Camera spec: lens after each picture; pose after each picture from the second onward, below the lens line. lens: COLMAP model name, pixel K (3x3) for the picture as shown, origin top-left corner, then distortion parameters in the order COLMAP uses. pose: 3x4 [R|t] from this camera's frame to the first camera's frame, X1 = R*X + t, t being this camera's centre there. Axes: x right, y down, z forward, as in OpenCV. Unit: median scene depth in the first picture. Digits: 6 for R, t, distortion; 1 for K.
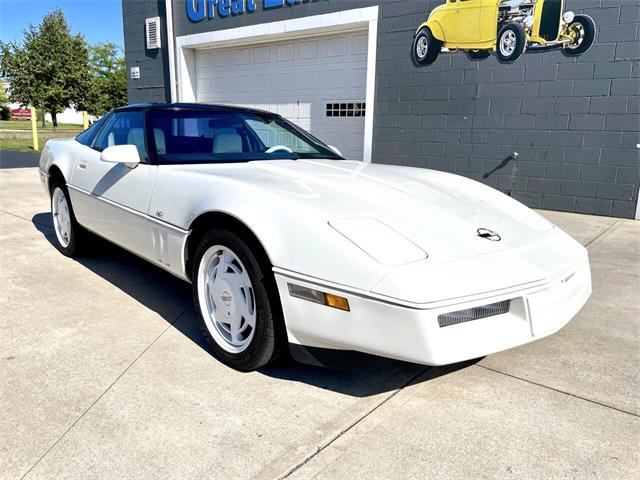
lens RADIAL K [[489.3, 0, 319.8], [0, 489.3, 238.8], [0, 0, 1]] dist [0.075965, -0.104707]
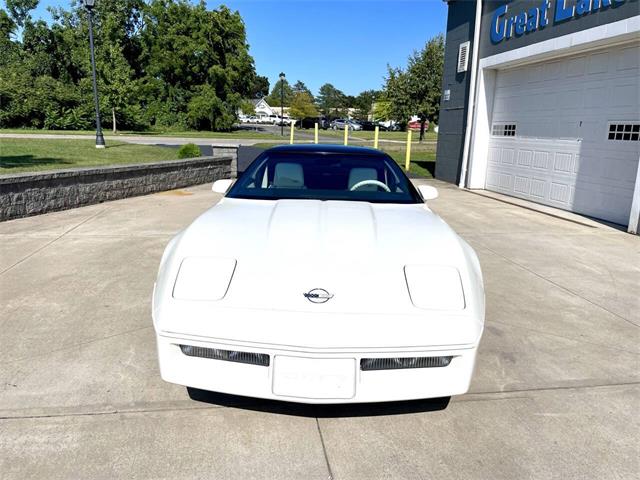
lens RADIAL K [[489.3, 0, 320.6], [0, 489.3, 238.1], [0, 0, 1]] dist [0.075965, -0.104707]
pose [[0.737661, 0.144358, -0.659558, 0.478999], [-0.156093, 0.986874, 0.041421, -0.081856], [0.656880, 0.072397, 0.750511, 0.100976]]
